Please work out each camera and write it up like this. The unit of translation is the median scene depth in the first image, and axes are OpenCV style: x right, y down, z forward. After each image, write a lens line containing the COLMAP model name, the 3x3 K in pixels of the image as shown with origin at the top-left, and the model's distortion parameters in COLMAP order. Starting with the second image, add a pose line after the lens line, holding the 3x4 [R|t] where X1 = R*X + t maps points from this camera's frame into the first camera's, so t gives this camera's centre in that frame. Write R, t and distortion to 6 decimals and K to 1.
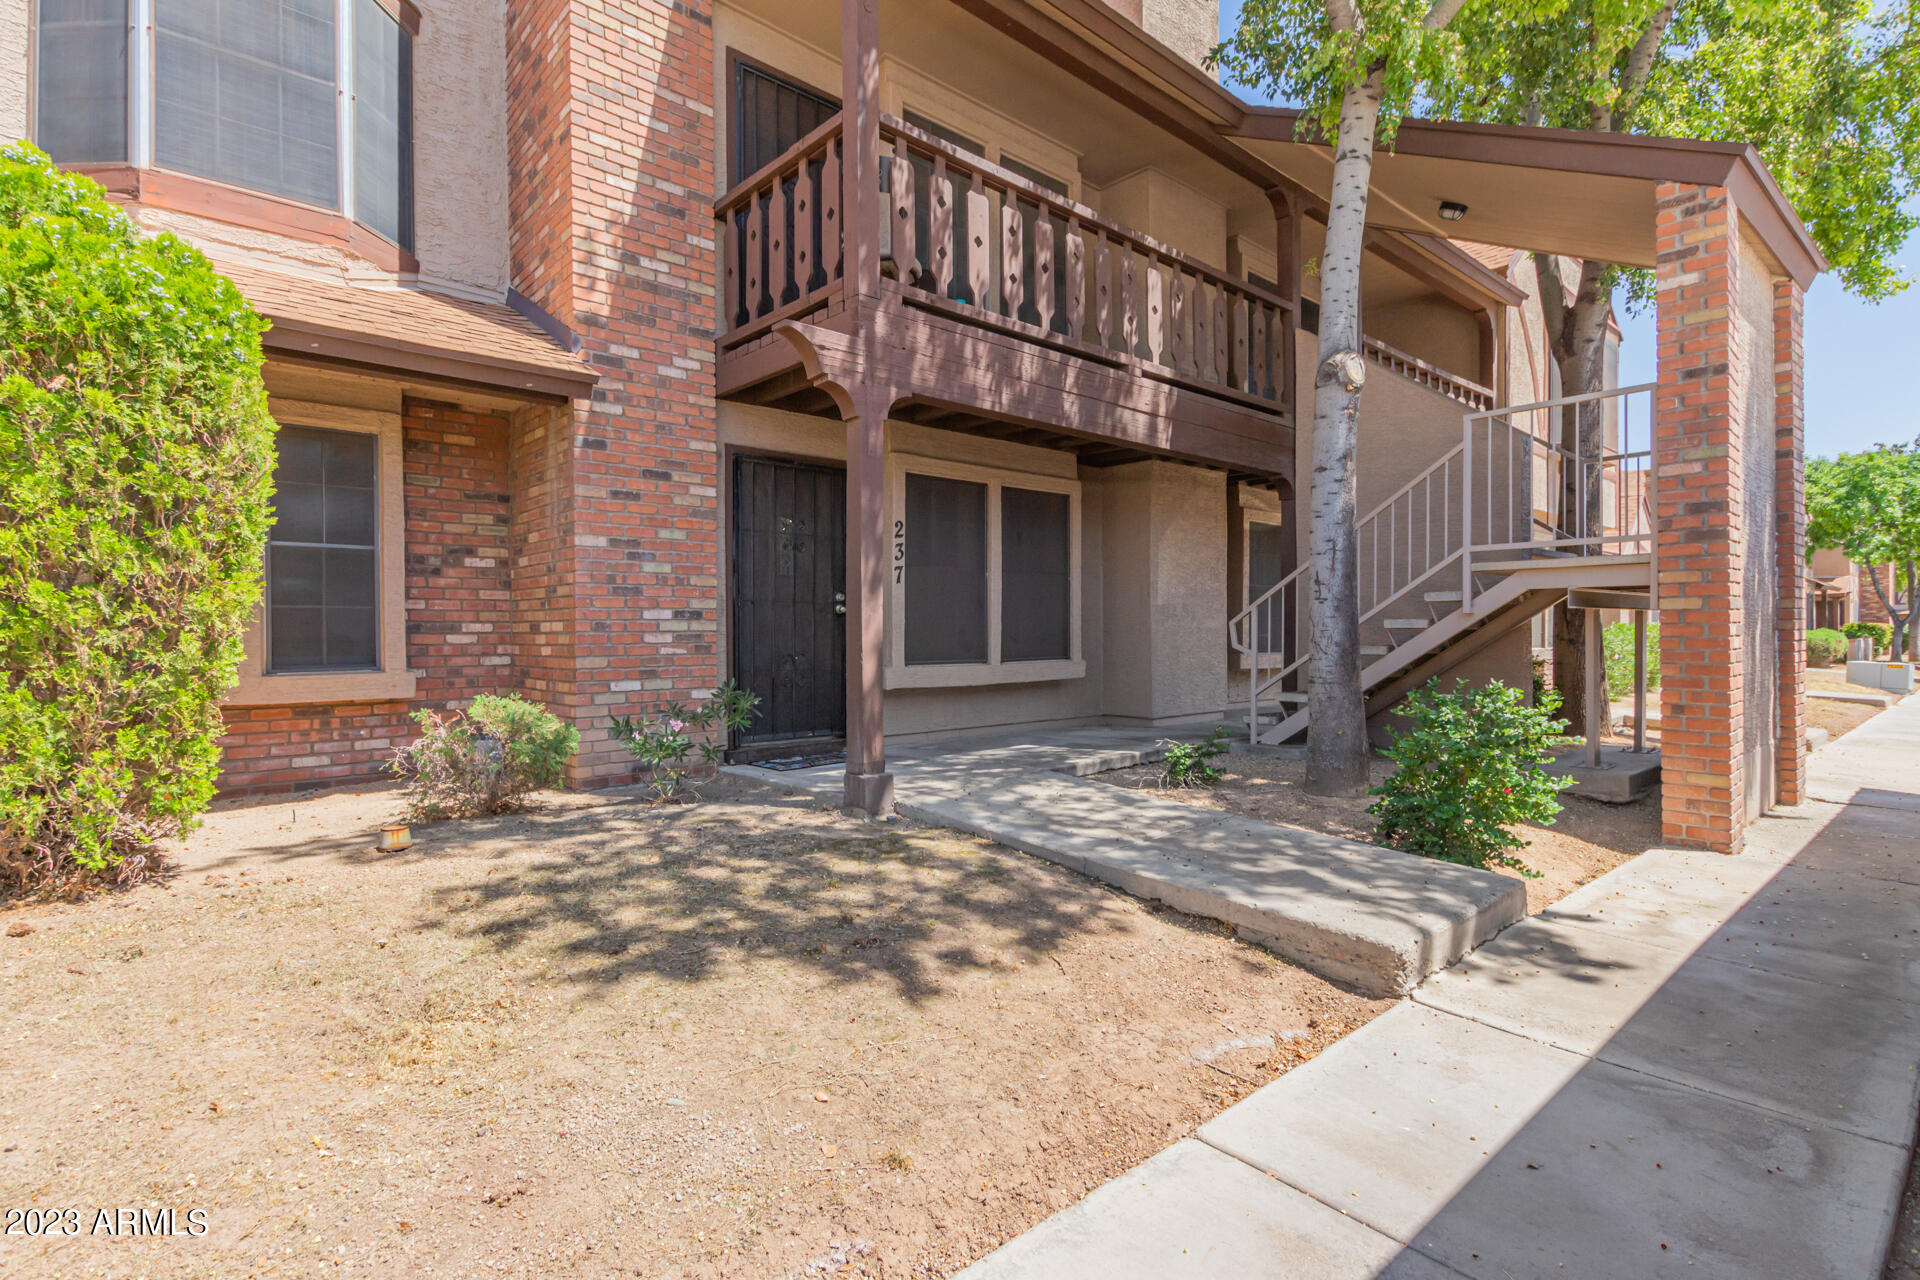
lens RADIAL K [[912.8, 0, 989.4], [0, 912.8, 640.6], [0, 0, 1]] dist [0.001302, 0.001001]
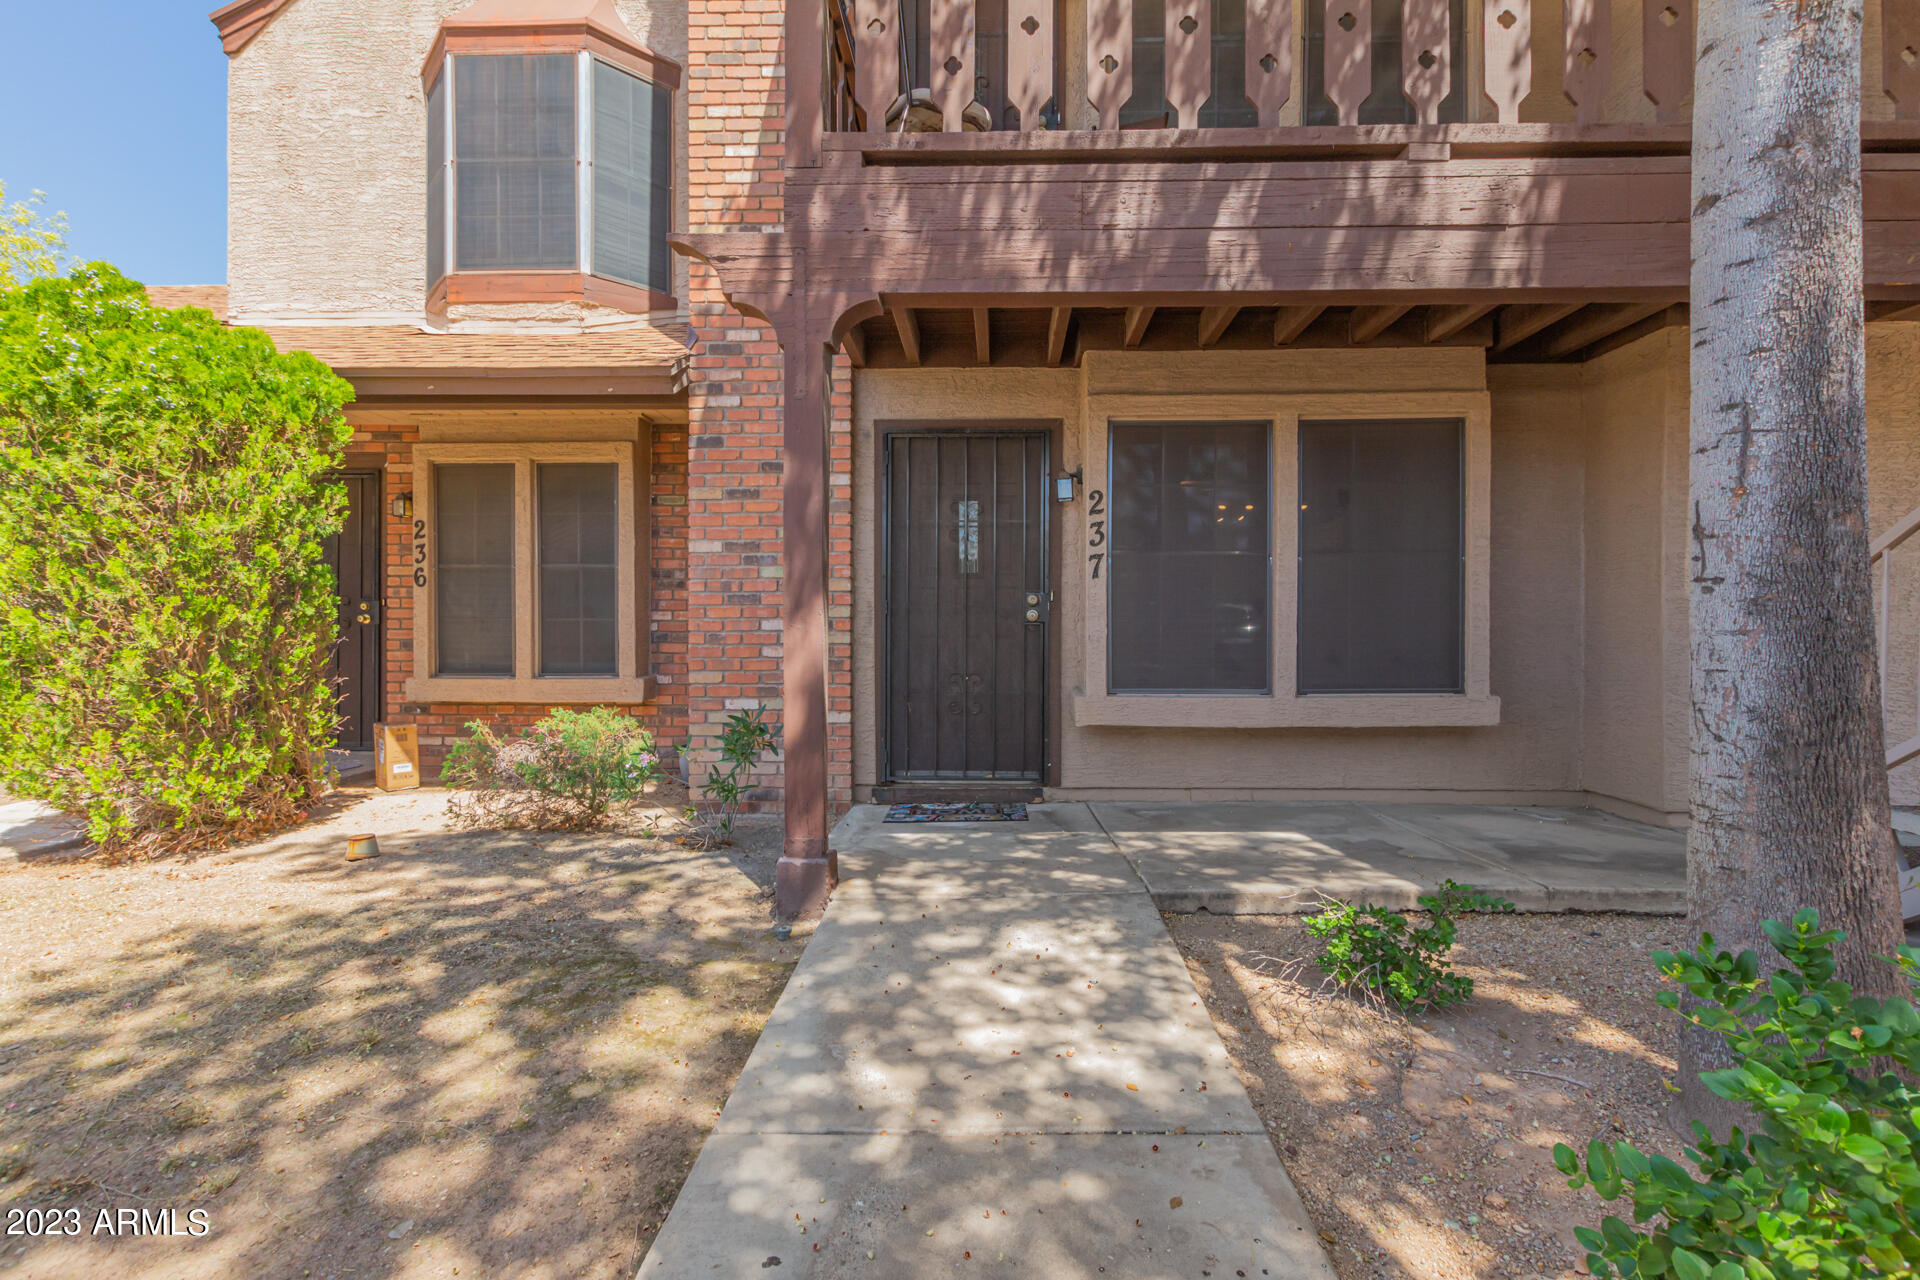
lens RADIAL K [[867.7, 0, 962.1], [0, 867.7, 635.8], [0, 0, 1]] dist [0.002652, 0.000417]
pose [[0.721579, 0.008086, -0.692285, 0.356263], [-0.009134, 0.999956, 0.002159, -0.022053], [0.692272, 0.004765, 0.721621, 0.527934]]
